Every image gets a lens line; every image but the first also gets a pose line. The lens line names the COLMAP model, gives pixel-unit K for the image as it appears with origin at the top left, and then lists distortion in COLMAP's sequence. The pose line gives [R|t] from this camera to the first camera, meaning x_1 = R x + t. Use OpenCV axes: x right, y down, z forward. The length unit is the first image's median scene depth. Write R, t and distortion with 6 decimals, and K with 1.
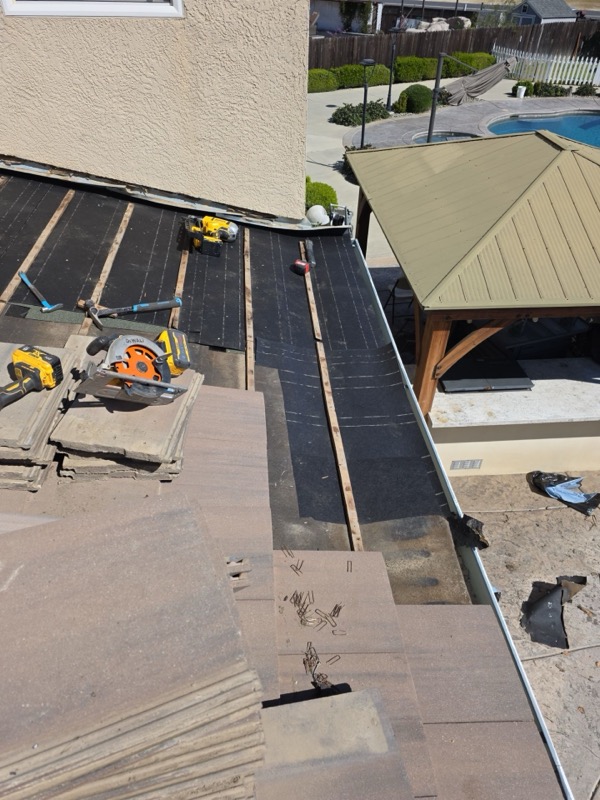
lens RADIAL K [[541.9, 0, 299.7], [0, 541.9, 405.9], [0, 0, 1]] dist [0.064050, -0.055860]
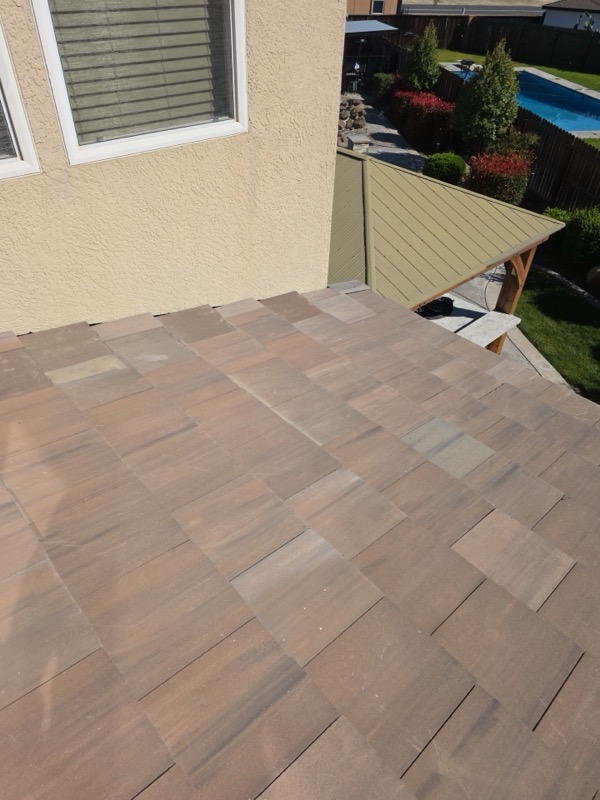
lens RADIAL K [[536.6, 0, 291.5], [0, 536.6, 405.1], [0, 0, 1]] dist [0.018542, -0.012740]
pose [[0.784029, -0.398169, 0.476193, -0.727598], [0.383951, 0.913873, 0.131978, -0.351596], [-0.487729, 0.079360, 0.869380, 0.196343]]
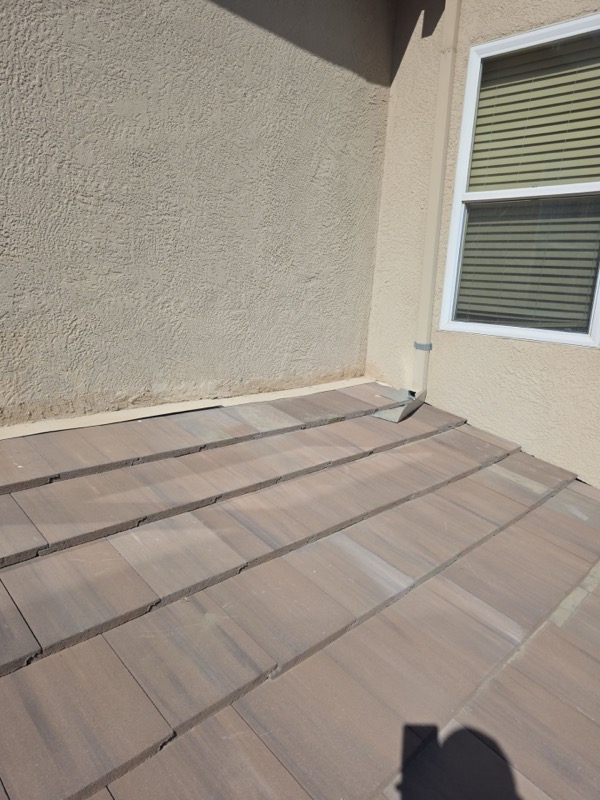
lens RADIAL K [[541.9, 0, 297.0], [0, 541.9, 410.9], [0, 0, 1]] dist [0.064050, -0.055860]
pose [[0.643339, 0.208835, -0.736548, -0.162420], [-0.531663, 0.814118, -0.233553, -0.089683], [0.550863, 0.541849, 0.634783, 0.125393]]
